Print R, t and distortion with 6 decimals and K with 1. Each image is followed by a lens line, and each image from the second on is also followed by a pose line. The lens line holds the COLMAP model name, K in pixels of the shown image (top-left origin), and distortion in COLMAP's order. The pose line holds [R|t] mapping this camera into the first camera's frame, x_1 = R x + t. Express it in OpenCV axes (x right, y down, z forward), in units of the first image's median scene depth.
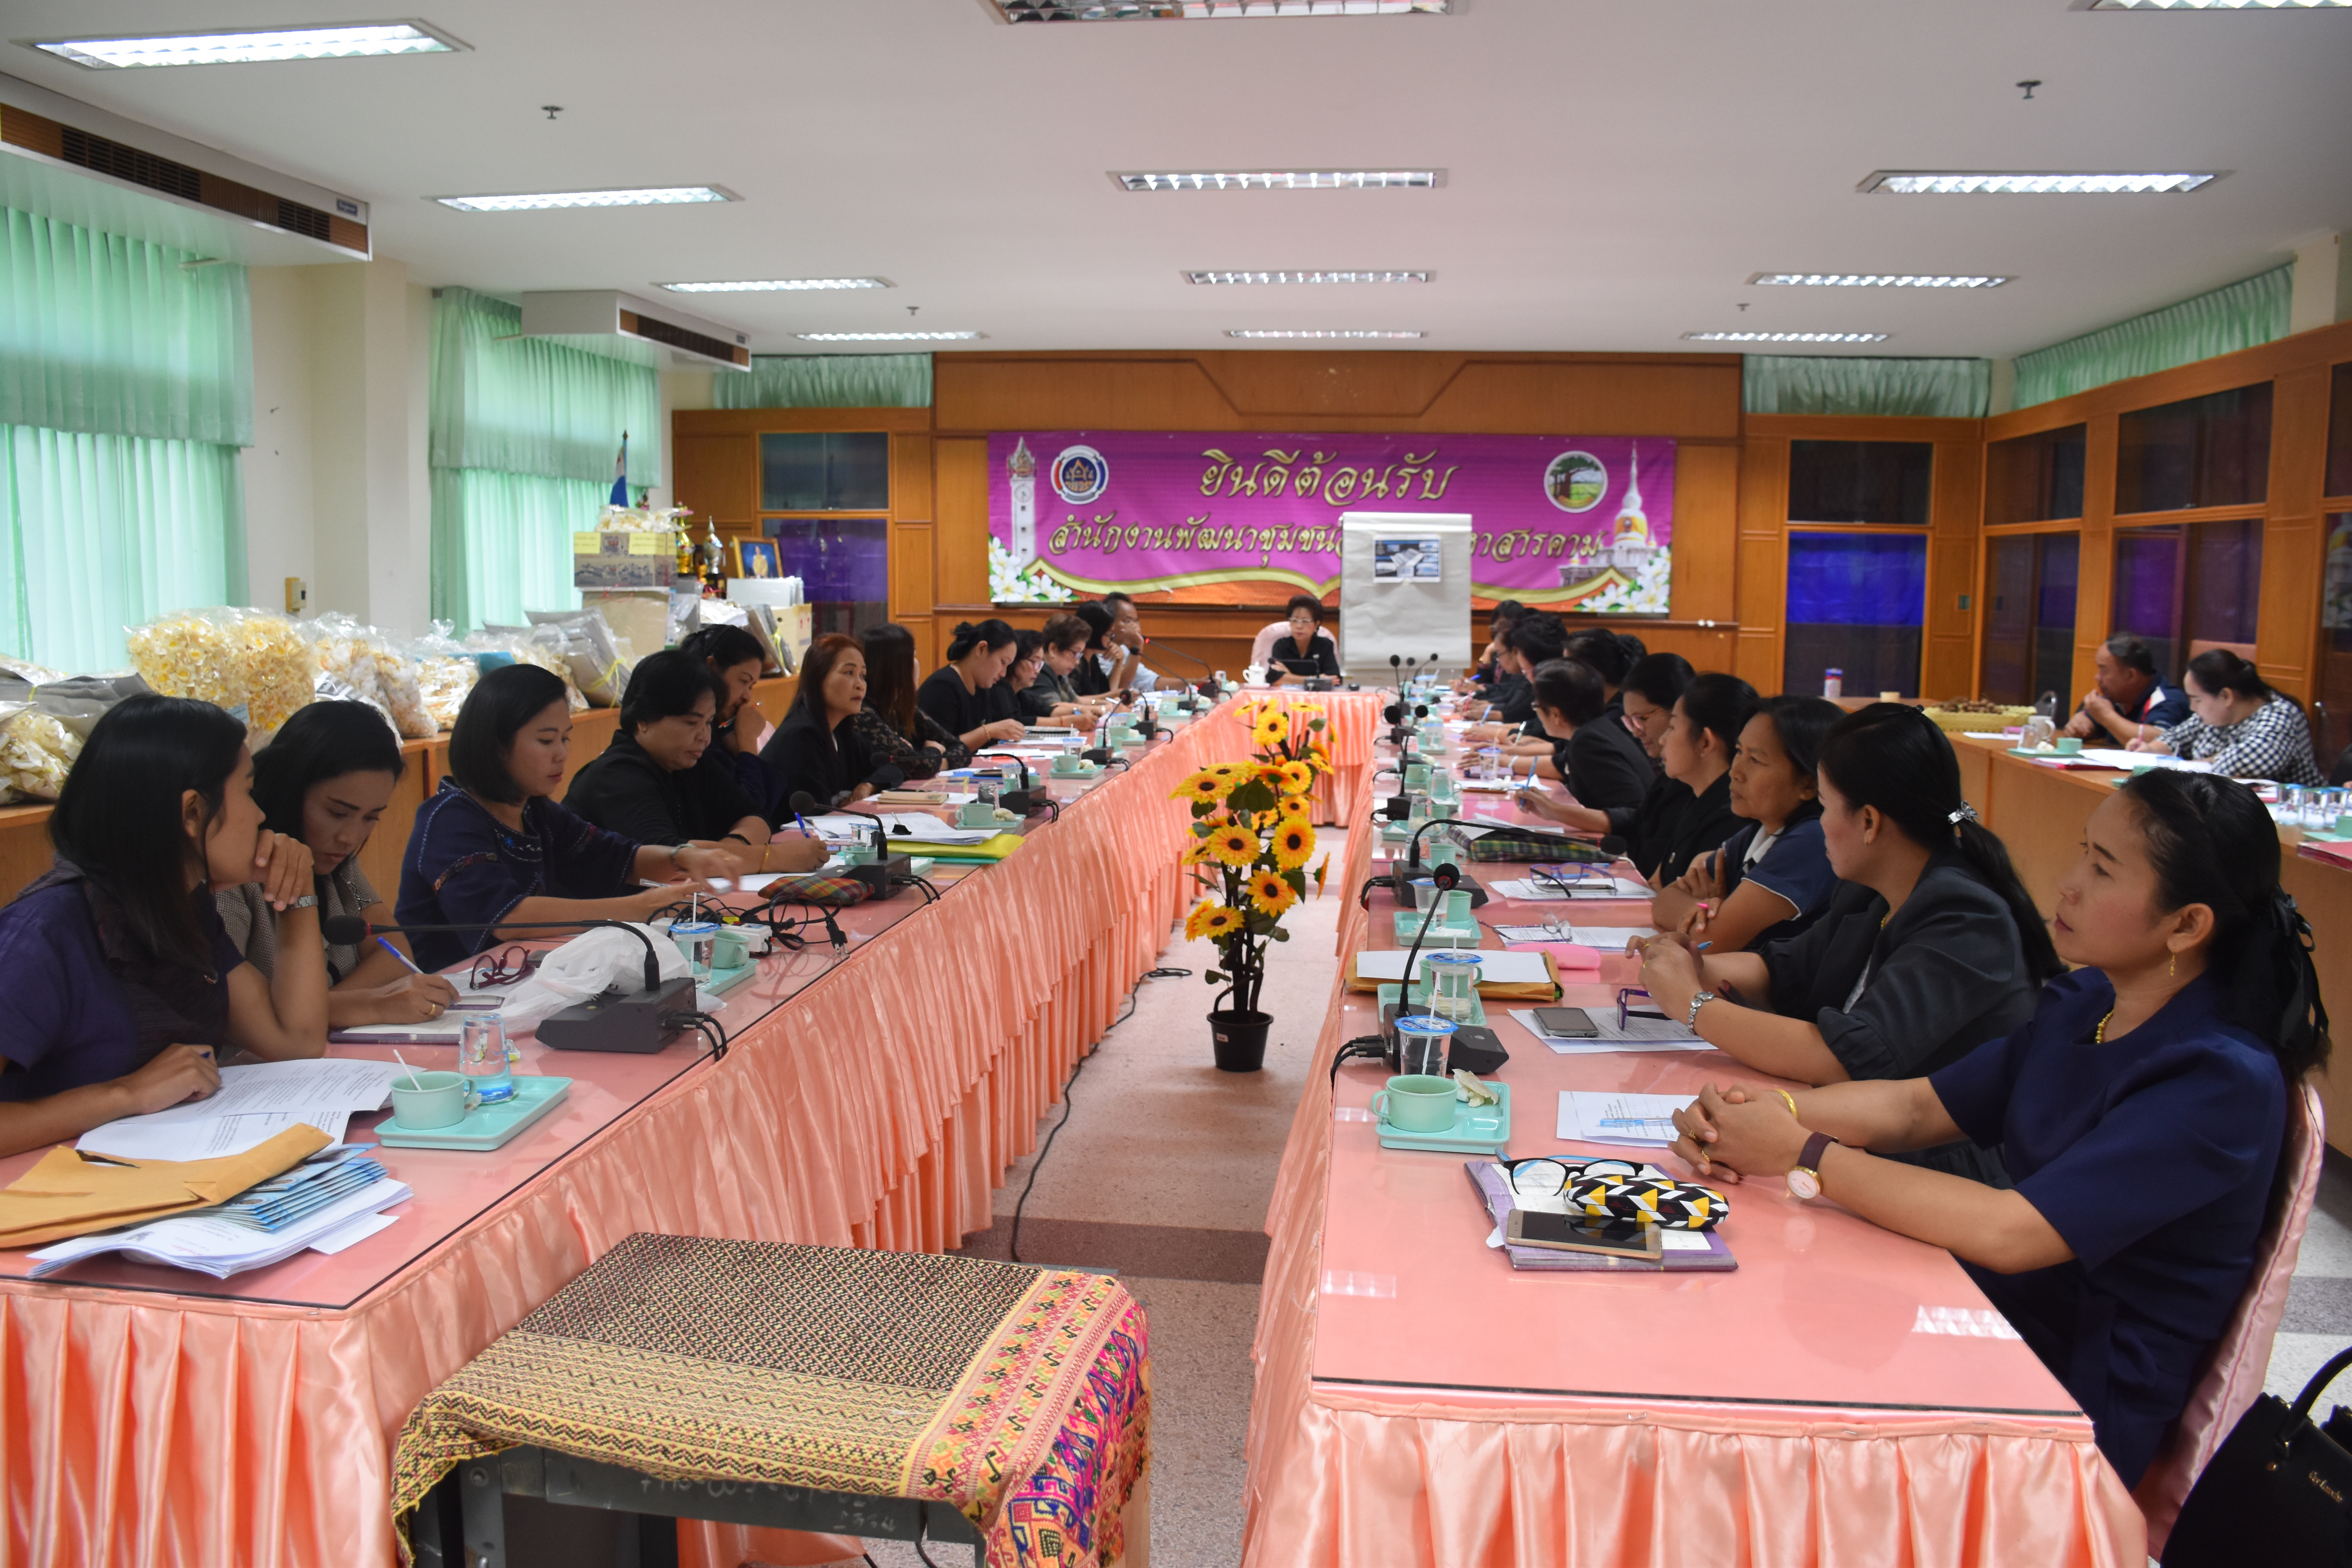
lens RADIAL K [[1880.0, 0, 1166.1], [0, 1880.0, 788.4], [0, 0, 1]] dist [-0.135759, 0.088140]
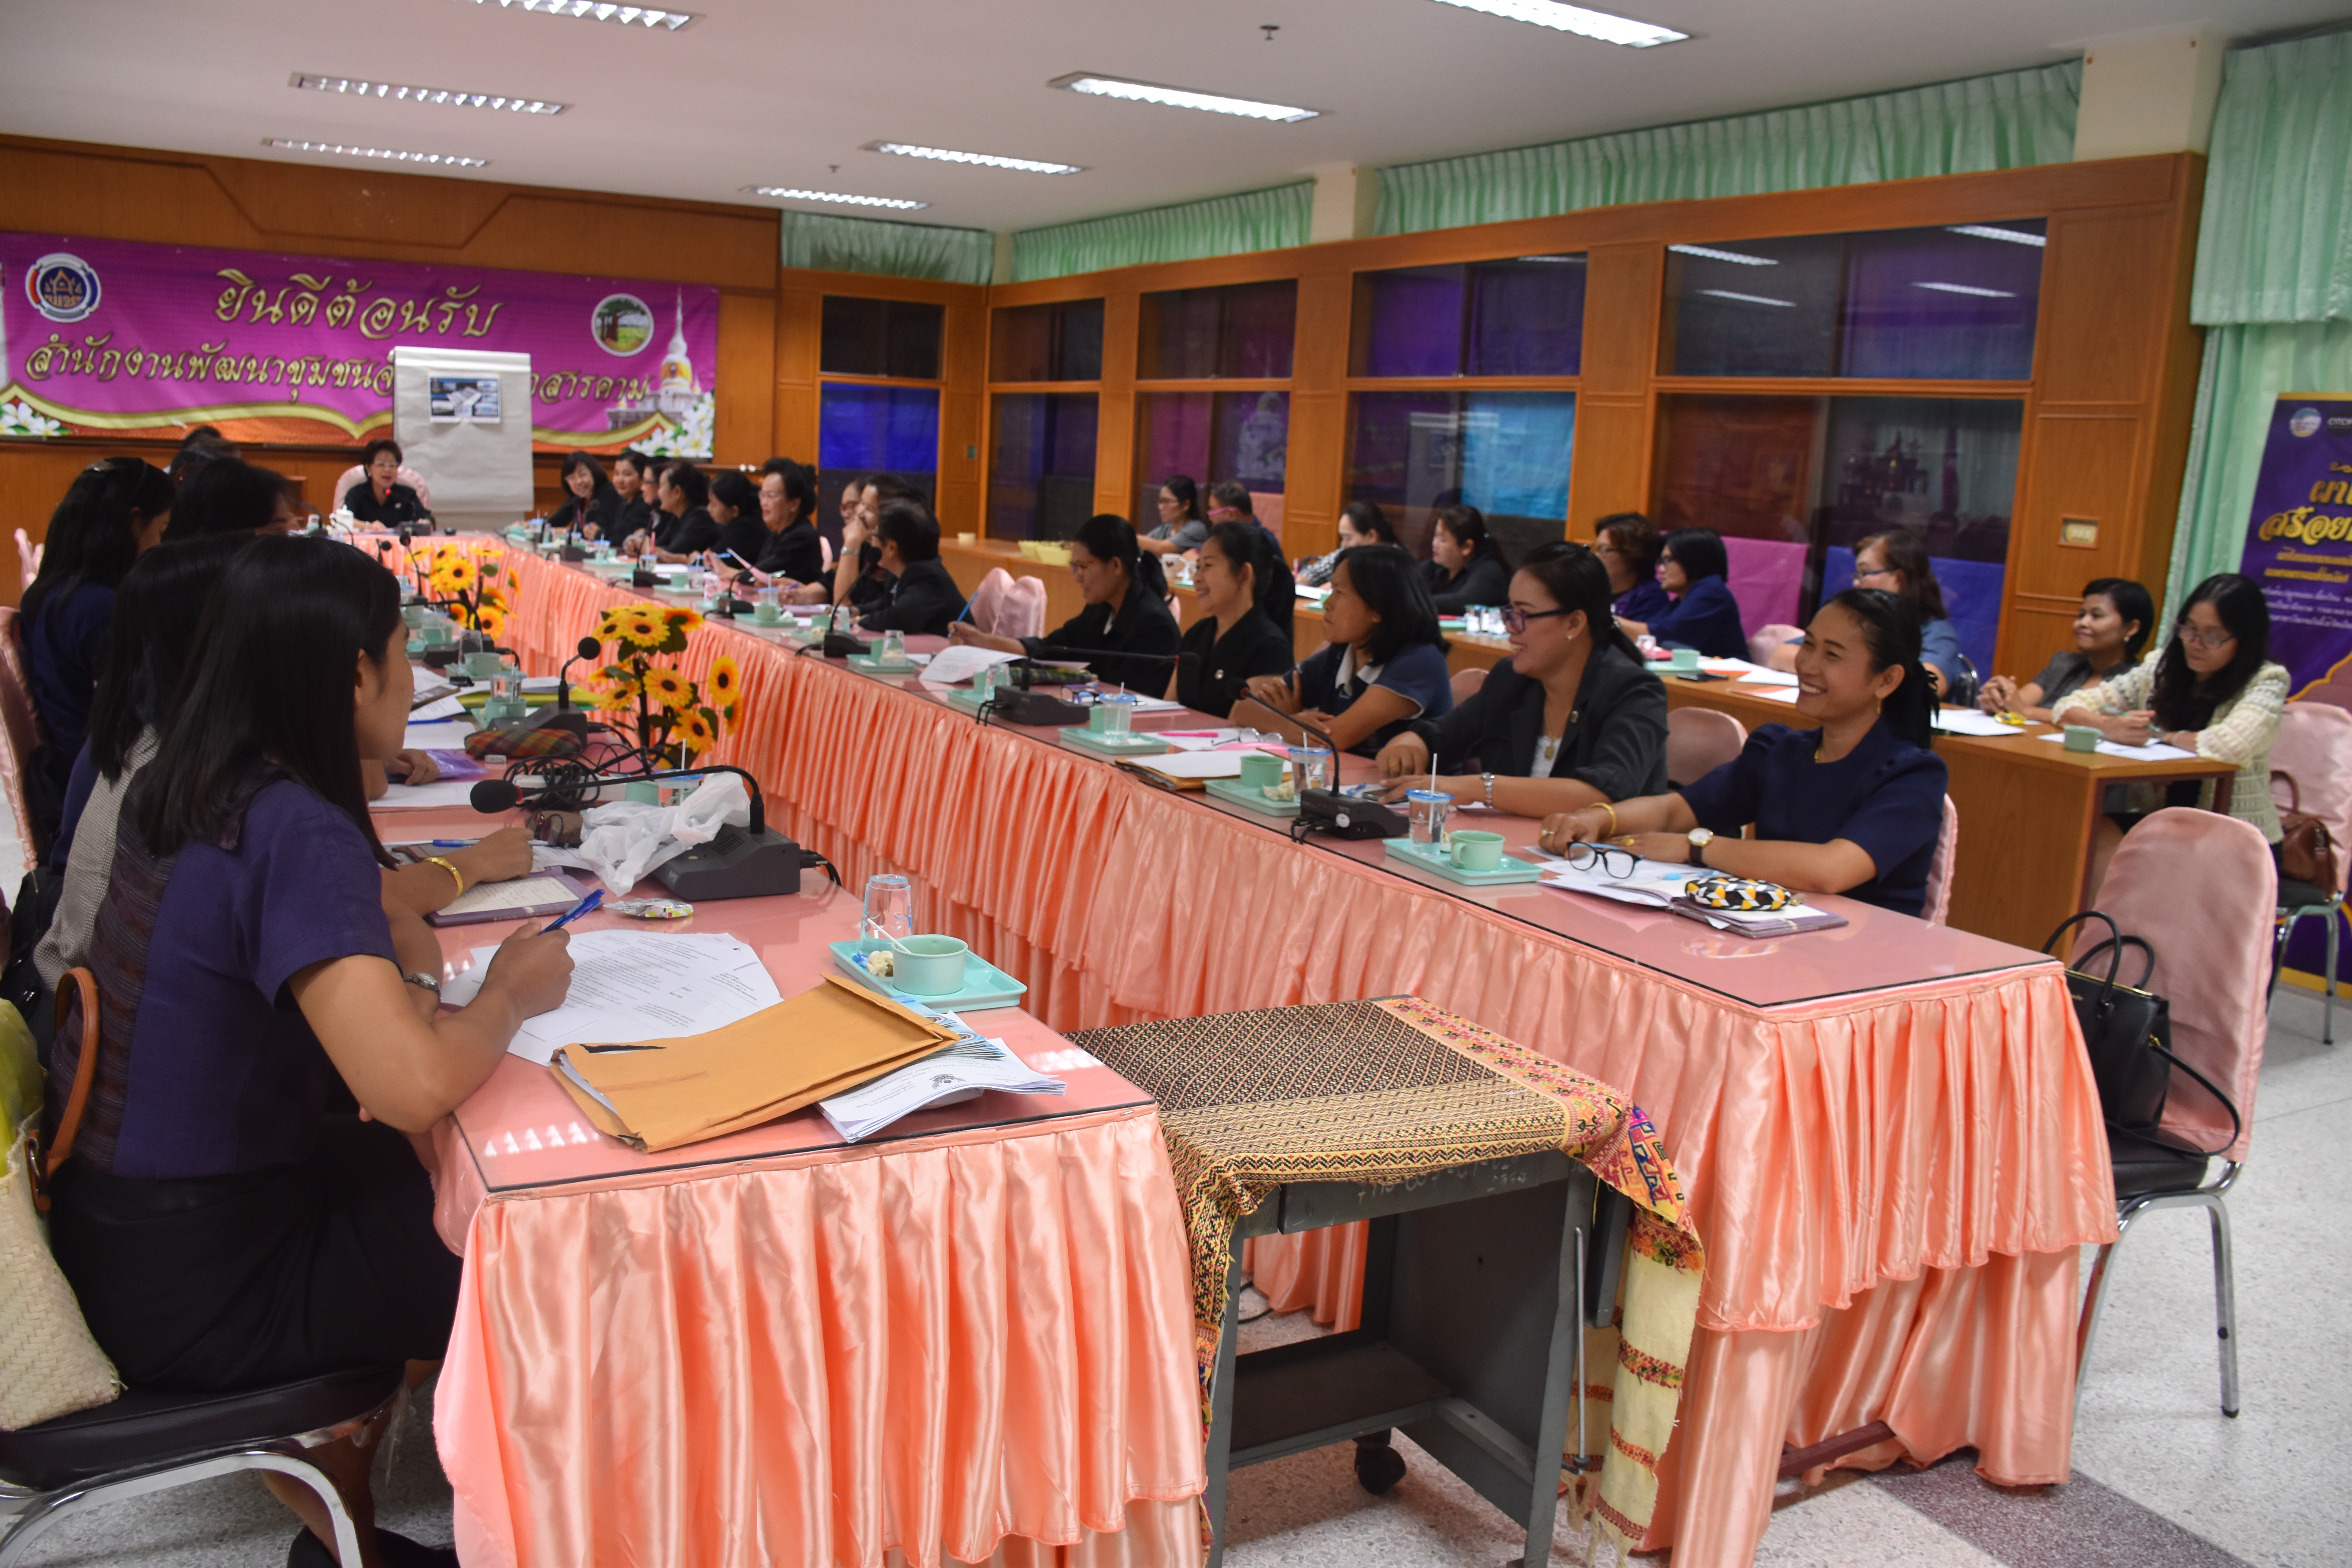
lens RADIAL K [[1880.0, 0, 1170.5], [0, 1880.0, 793.8], [0, 0, 1]] dist [-0.135759, 0.088140]
pose [[0.795768, -0.079464, 0.600366, -0.162410], [0.026975, 0.995021, 0.095945, -0.000768], [-0.605001, -0.060155, 0.793949, 0.016723]]
